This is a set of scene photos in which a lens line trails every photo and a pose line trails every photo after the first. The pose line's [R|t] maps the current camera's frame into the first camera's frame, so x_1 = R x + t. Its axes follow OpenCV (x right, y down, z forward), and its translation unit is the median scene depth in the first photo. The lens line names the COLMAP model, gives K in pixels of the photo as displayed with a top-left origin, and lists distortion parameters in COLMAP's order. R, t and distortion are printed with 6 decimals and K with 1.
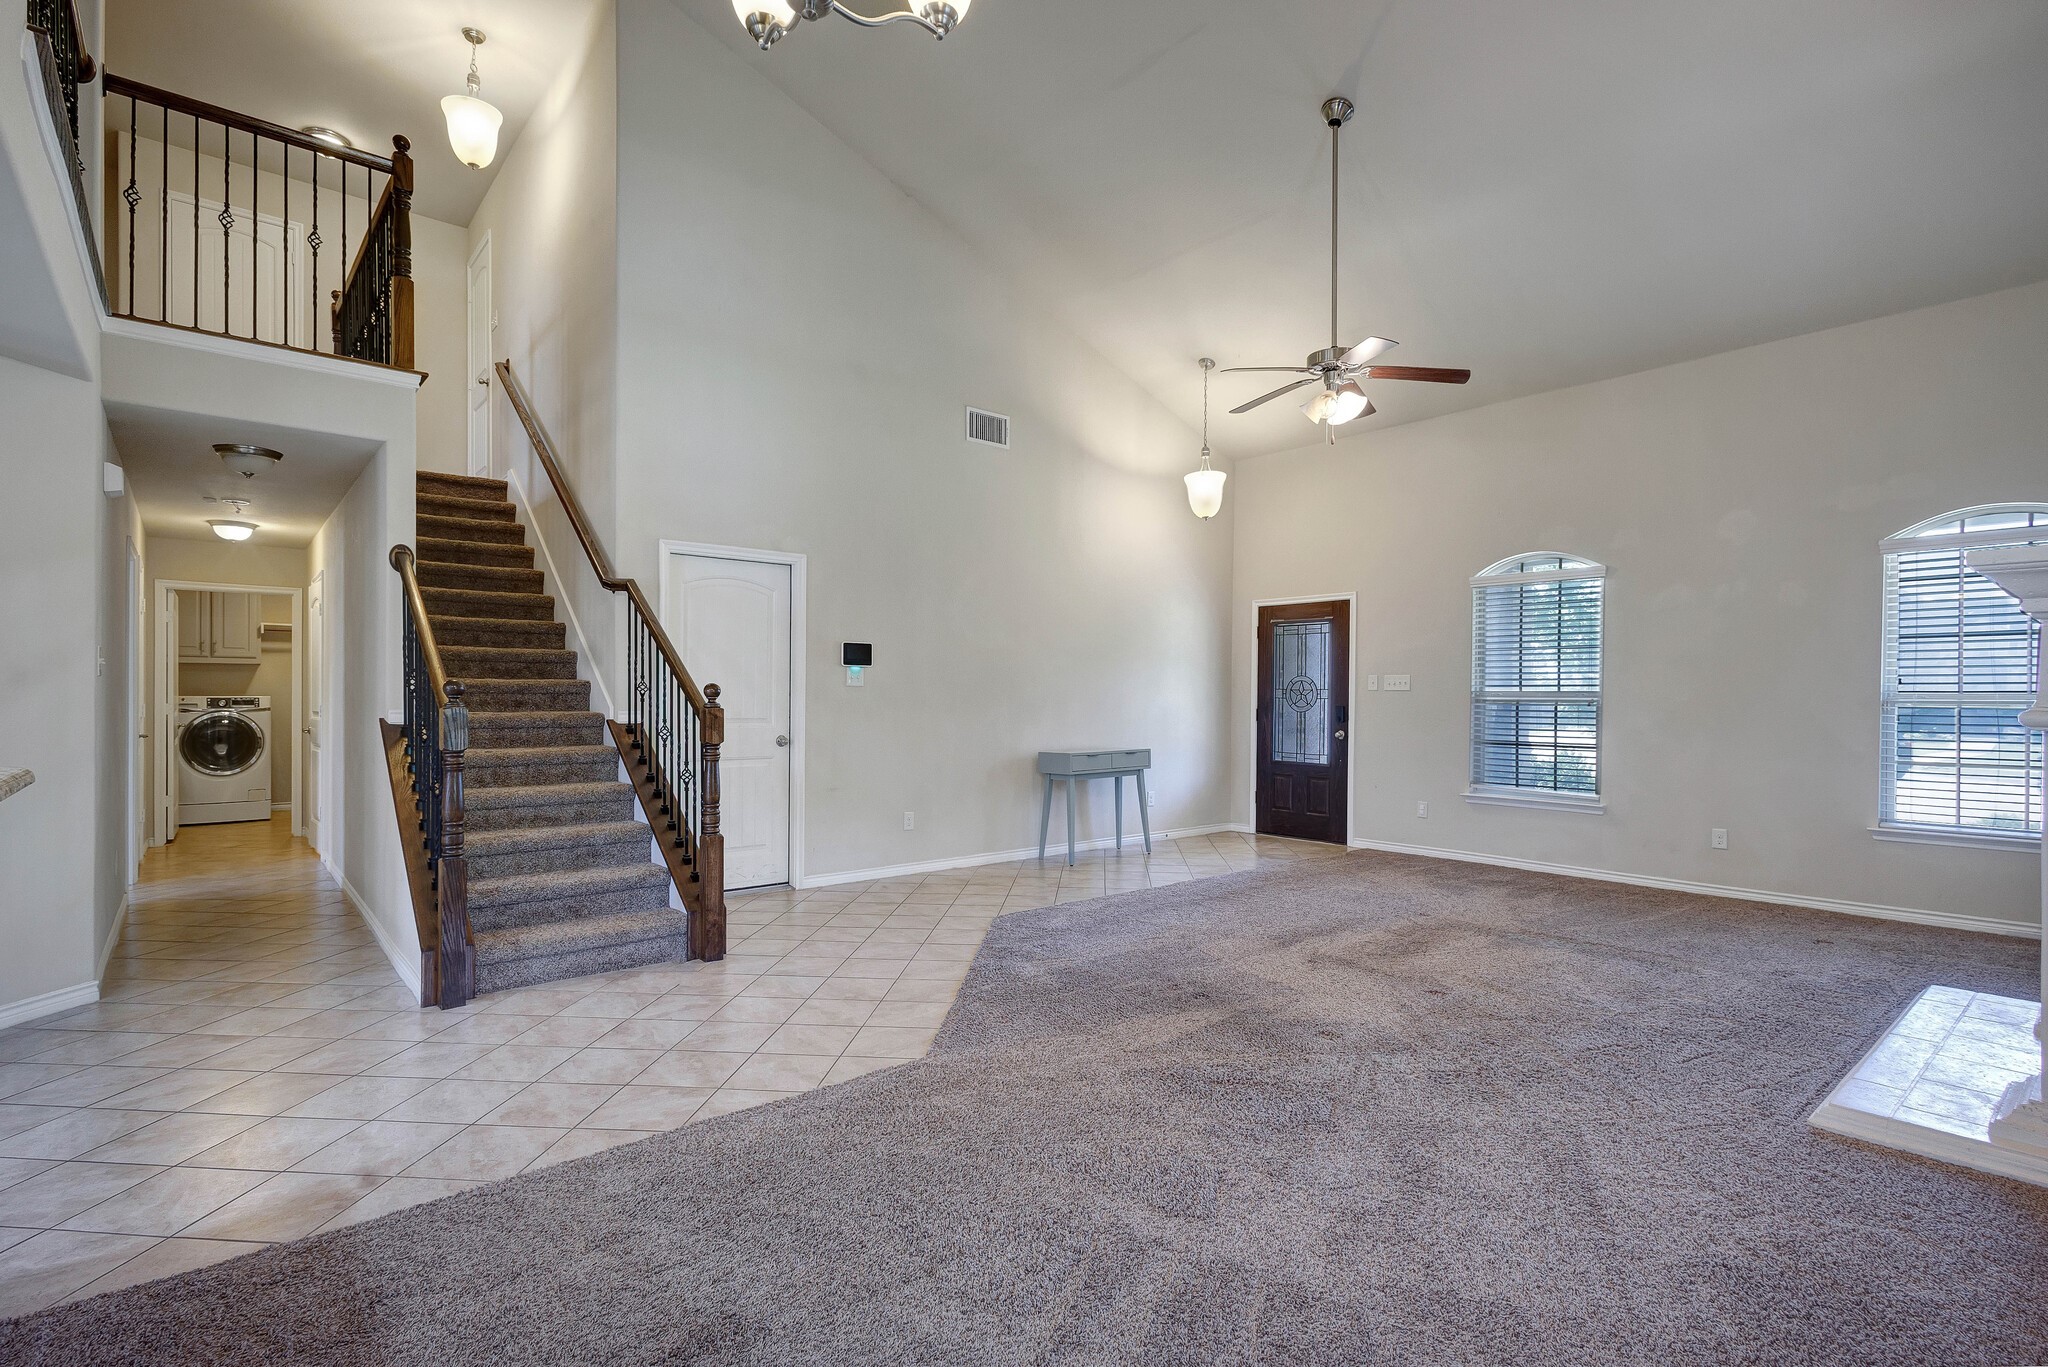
lens RADIAL K [[971.8, 0, 1026.2], [0, 971.8, 702.1], [0, 0, 1]] dist [0.008008, -0.000069]
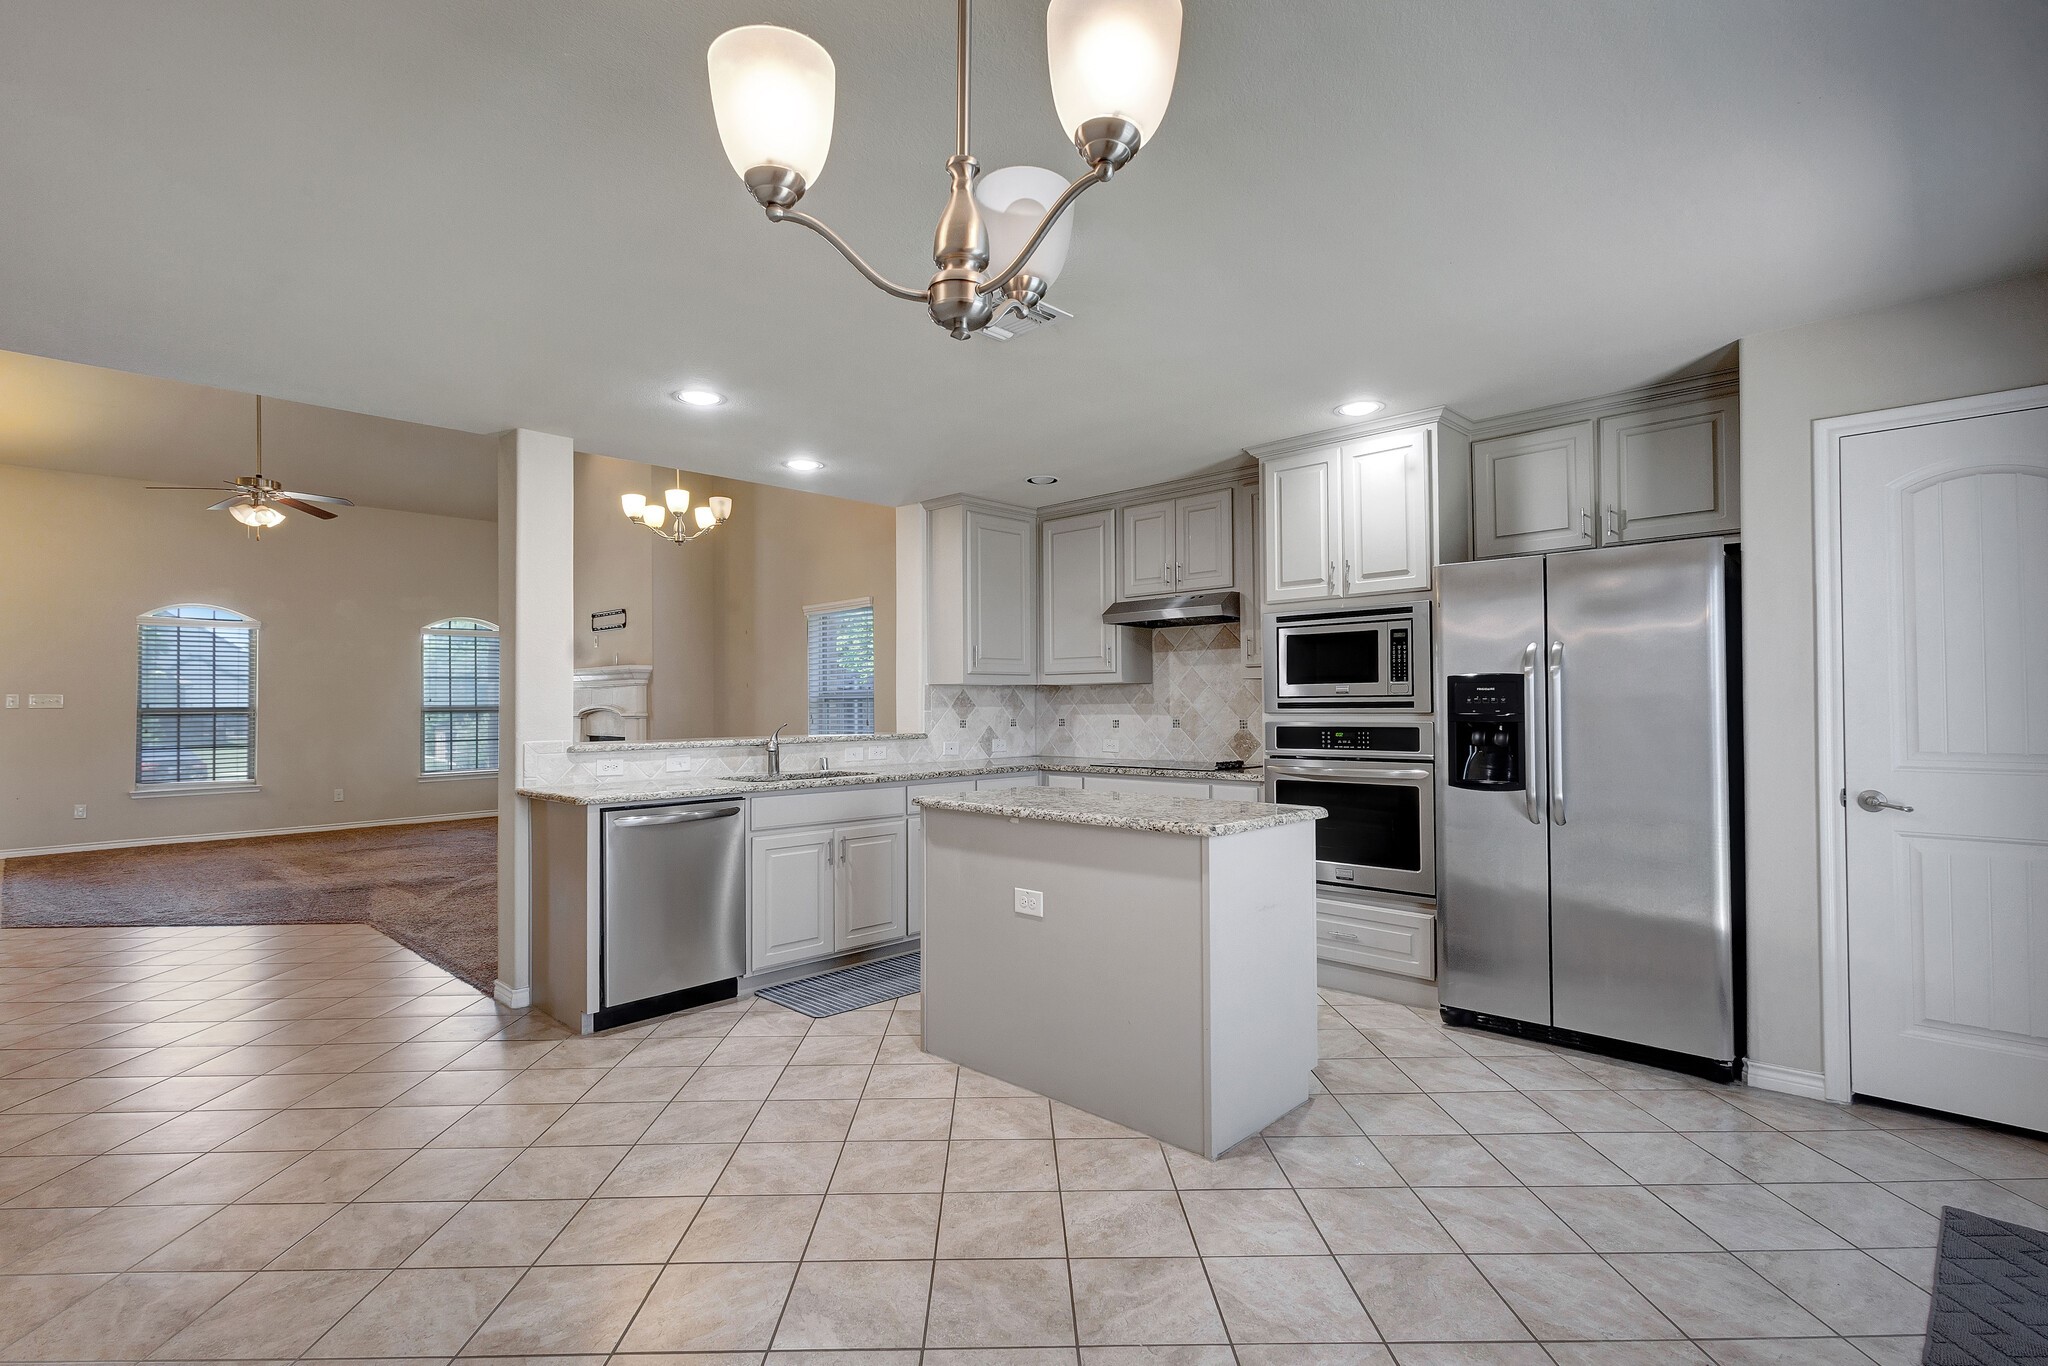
lens RADIAL K [[966.5, 0, 1020.4], [0, 966.5, 687.9], [0, 0, 1]] dist [0.004002, 0.000207]
pose [[-0.101038, 0.010227, 0.994830, -0.879978], [0.015279, 0.999845, -0.008726, -0.009991], [-0.994765, 0.014318, -0.101179, 0.007136]]
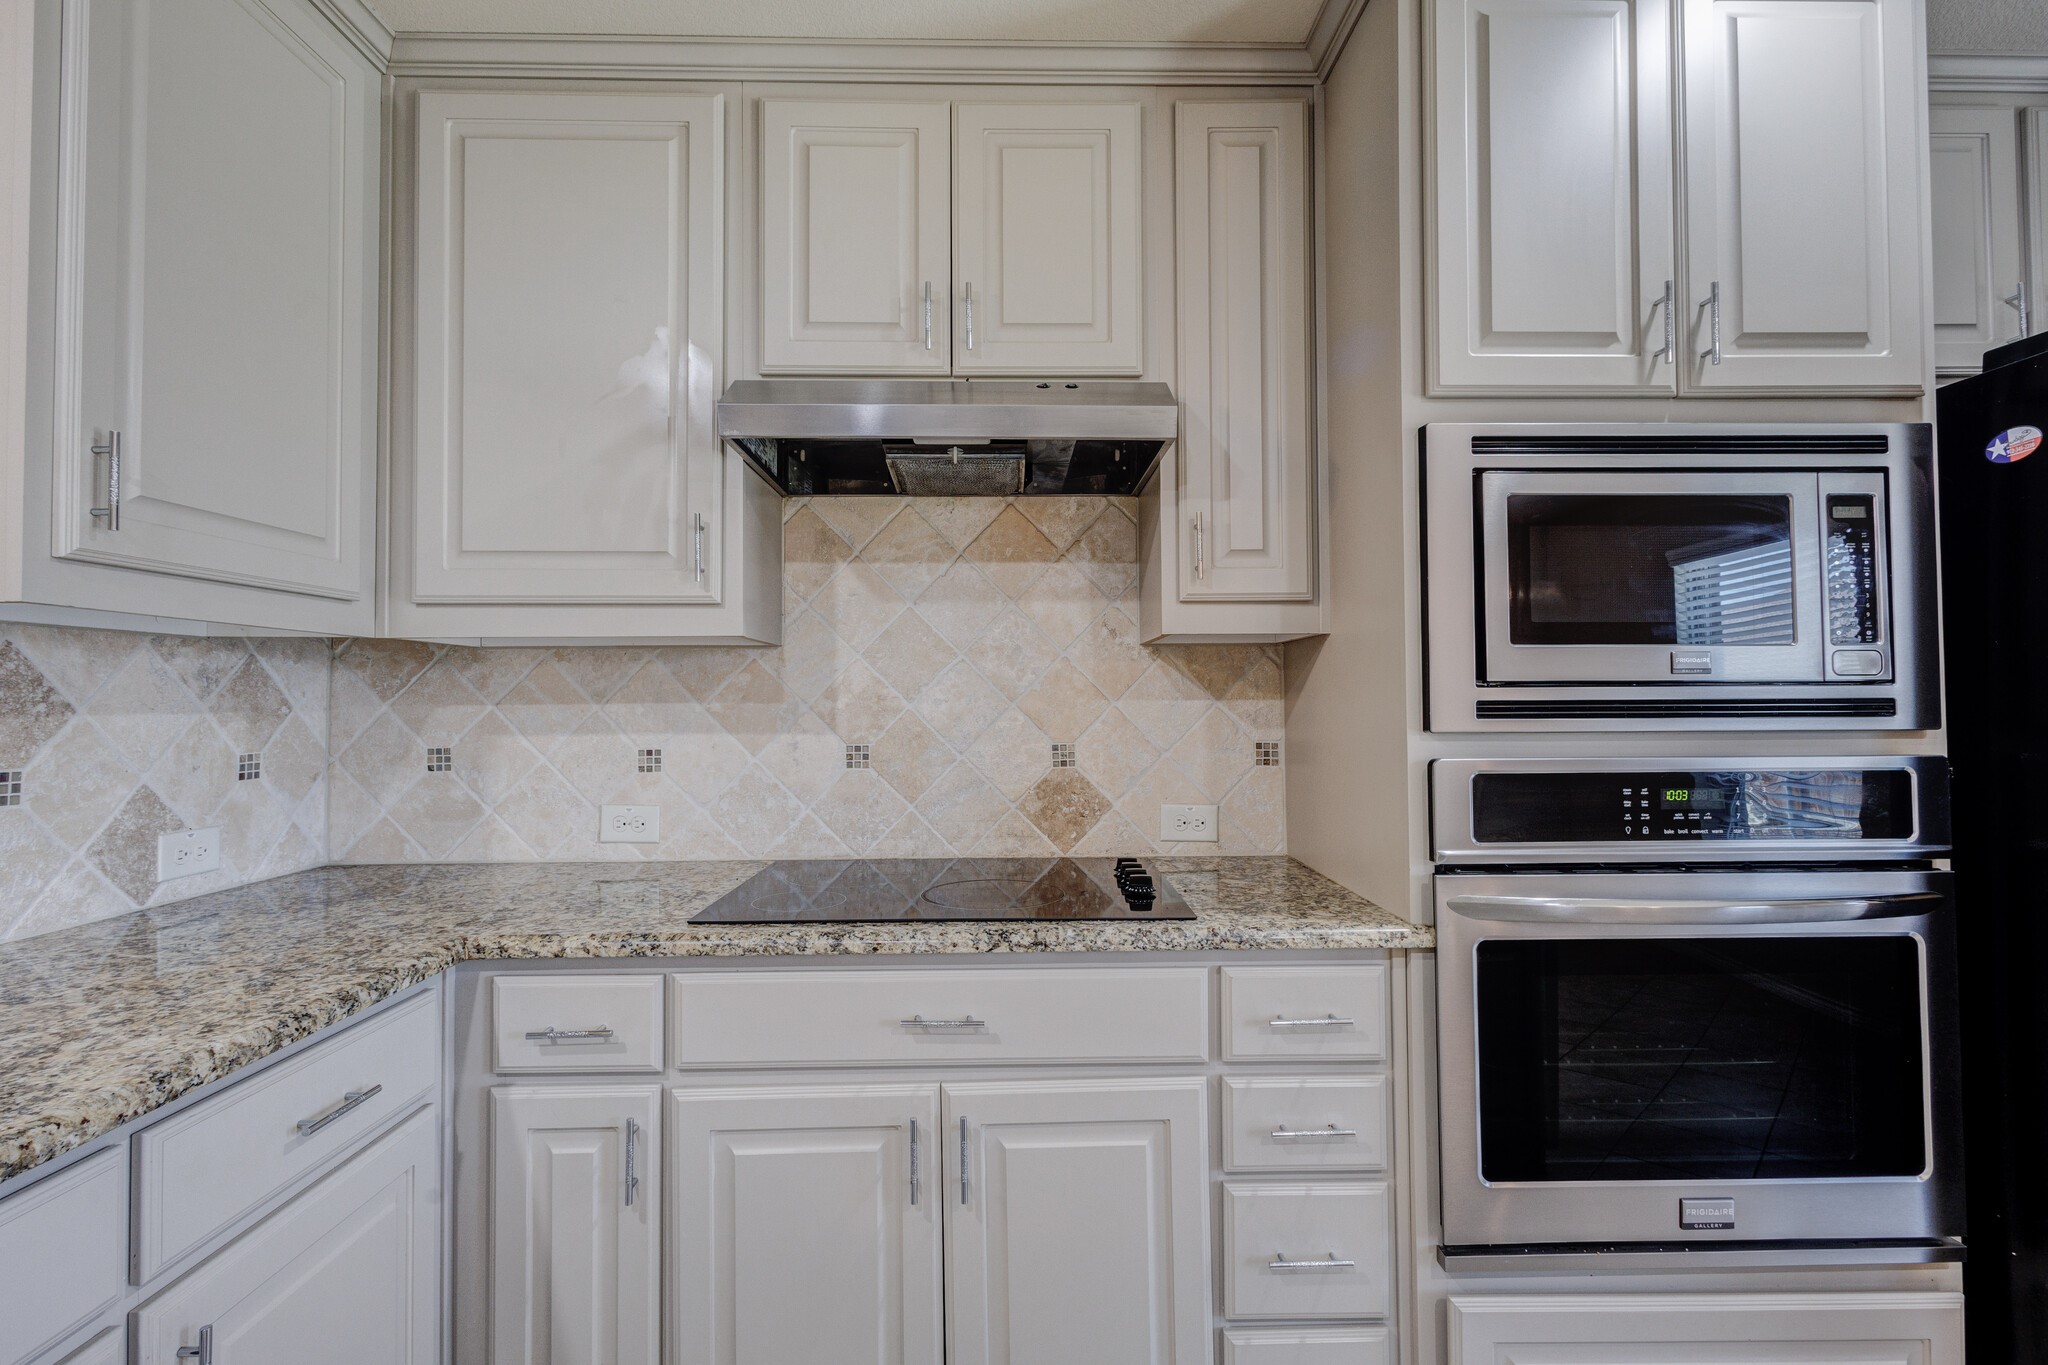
lens RADIAL K [[942.1, 0, 1021.3], [0, 942.1, 681.0], [0, 0, 1]] dist [0.008322, -0.001618]
pose [[-0.776496, 0.008045, 0.630071, -0.350209], [0.003847, 0.999960, -0.008028, -0.006383], [-0.630111, -0.003810, -0.776496, -0.007795]]
